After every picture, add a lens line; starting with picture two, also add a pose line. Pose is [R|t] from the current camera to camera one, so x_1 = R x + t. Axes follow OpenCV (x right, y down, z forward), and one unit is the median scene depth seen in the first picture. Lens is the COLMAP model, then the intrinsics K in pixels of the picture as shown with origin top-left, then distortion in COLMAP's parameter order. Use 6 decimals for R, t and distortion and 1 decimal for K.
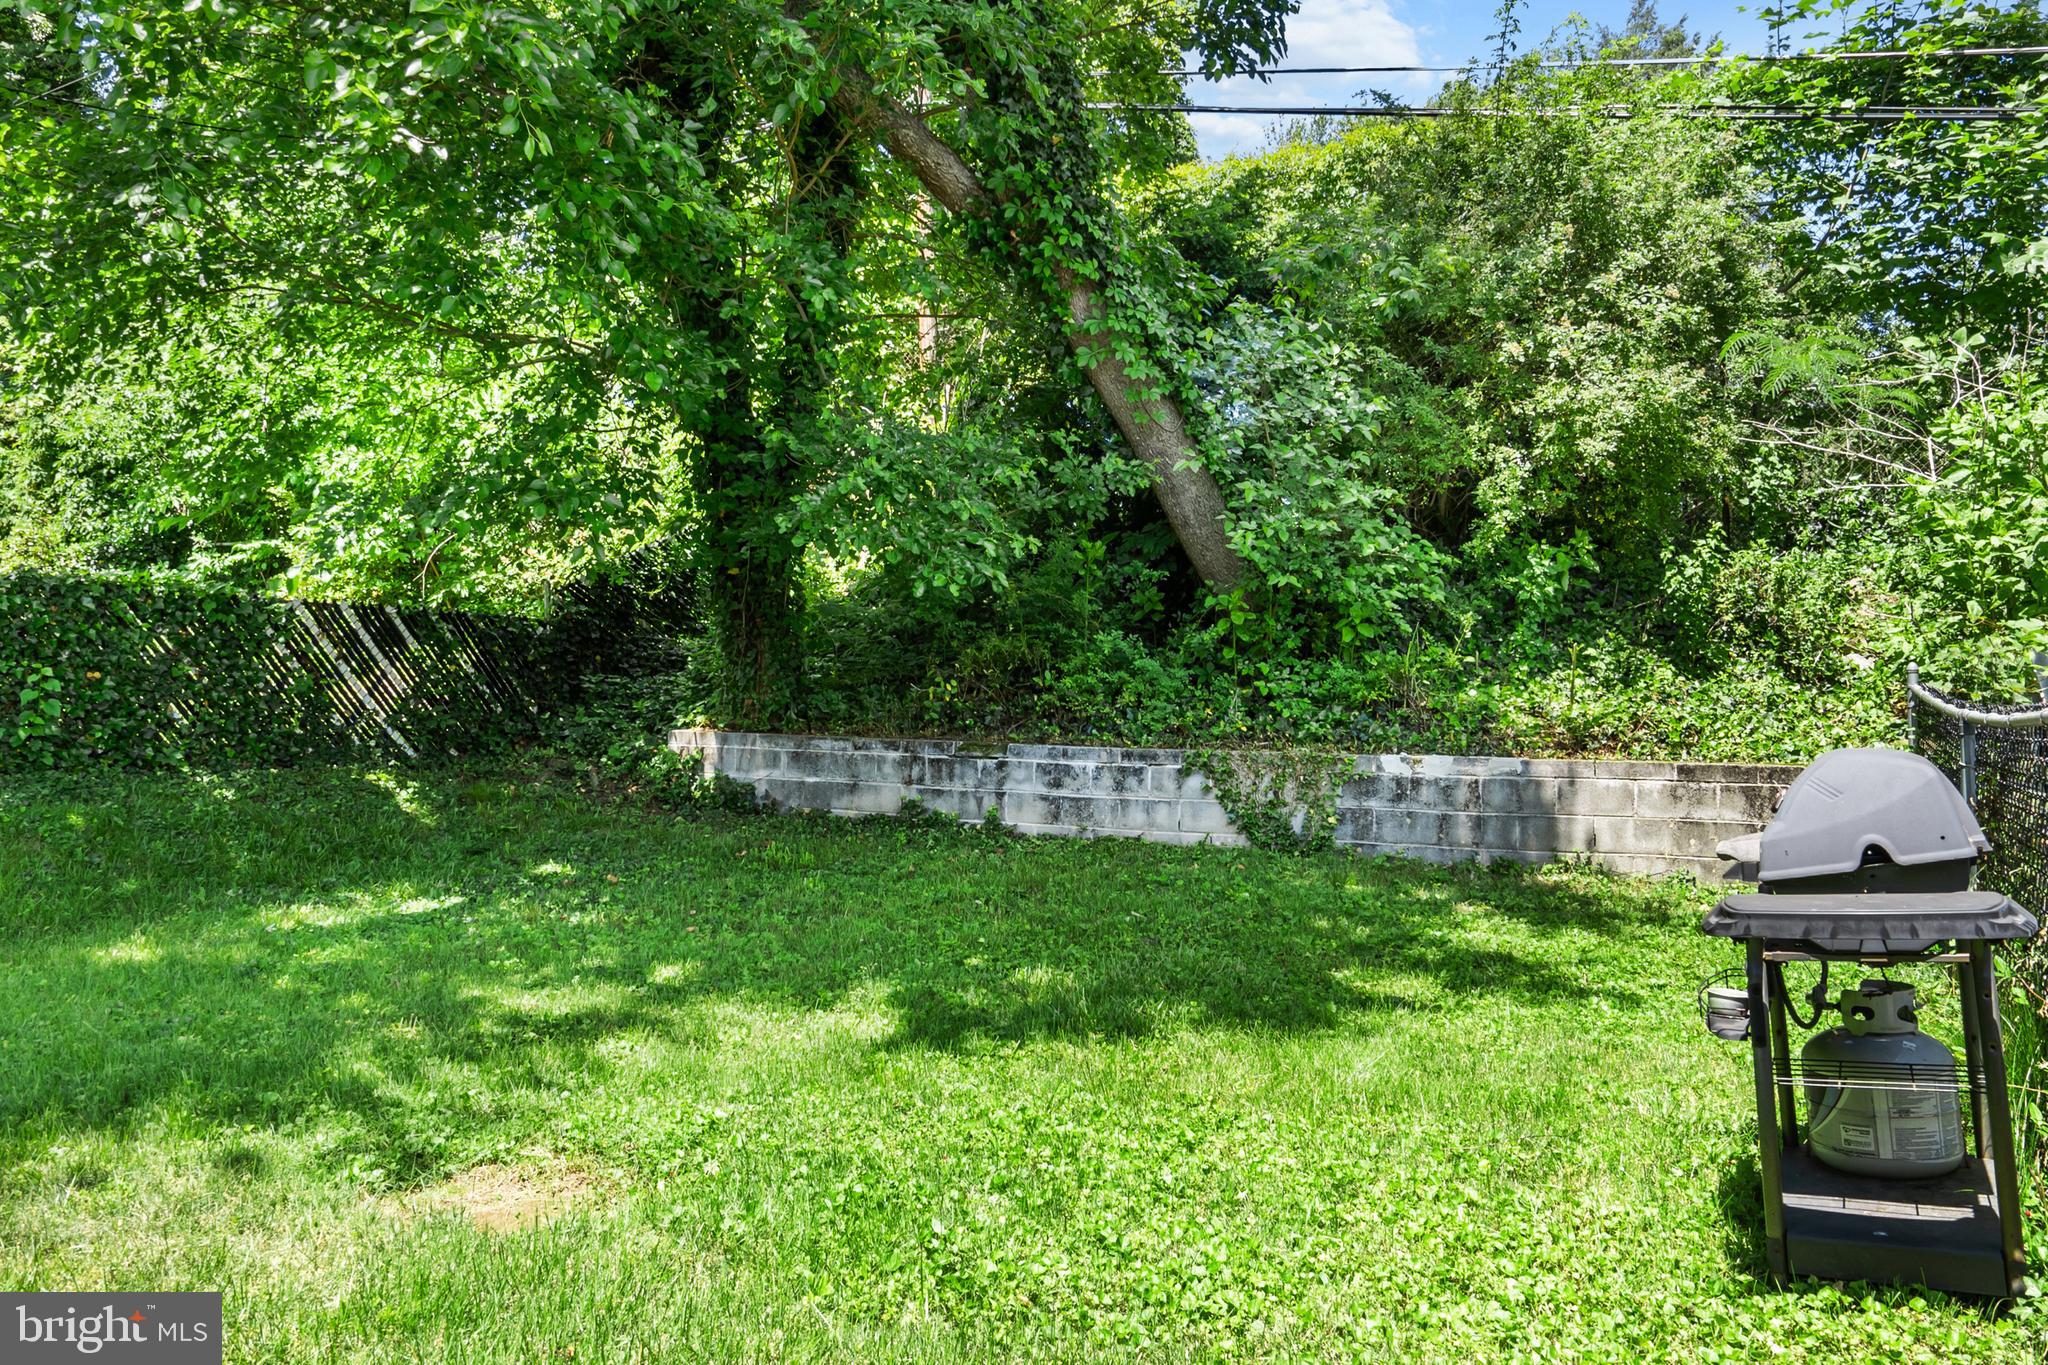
lens RADIAL K [[1423.9, 0, 1024.1], [0, 1423.9, 678.6], [0, 0, 1]] dist [-0.010053, 0.008759]
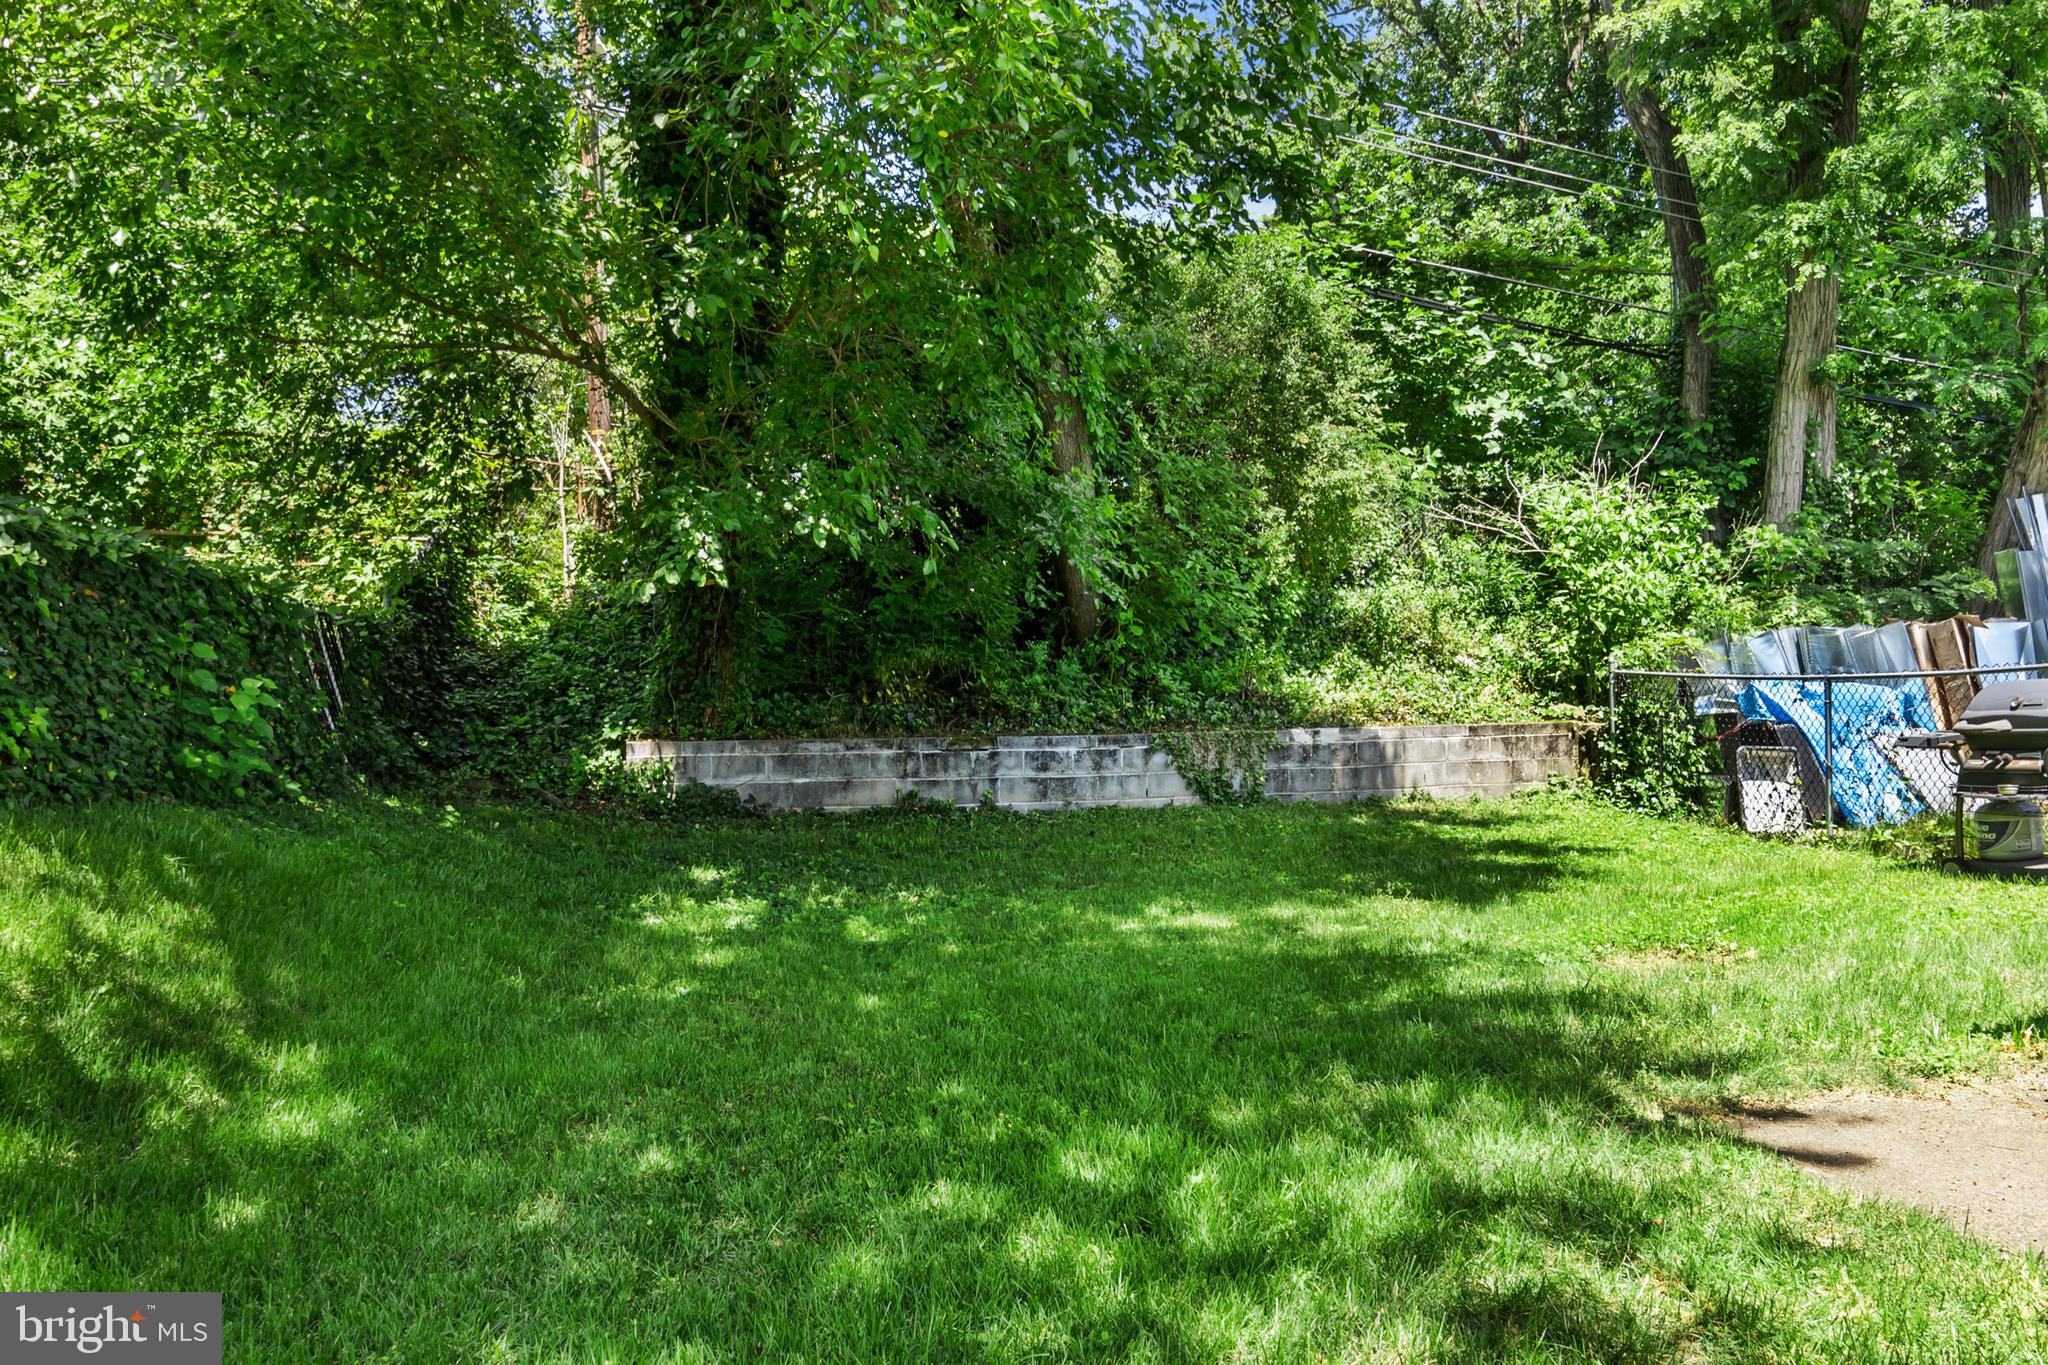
lens RADIAL K [[1423.9, 0, 1024.4], [0, 1423.9, 680.8], [0, 0, 1]] dist [-0.010053, 0.008759]
pose [[0.784847, -0.019063, 0.619396, -0.740083], [0.022663, 0.999741, 0.002051, -0.002398], [-0.619275, 0.012428, 0.785076, 0.064515]]
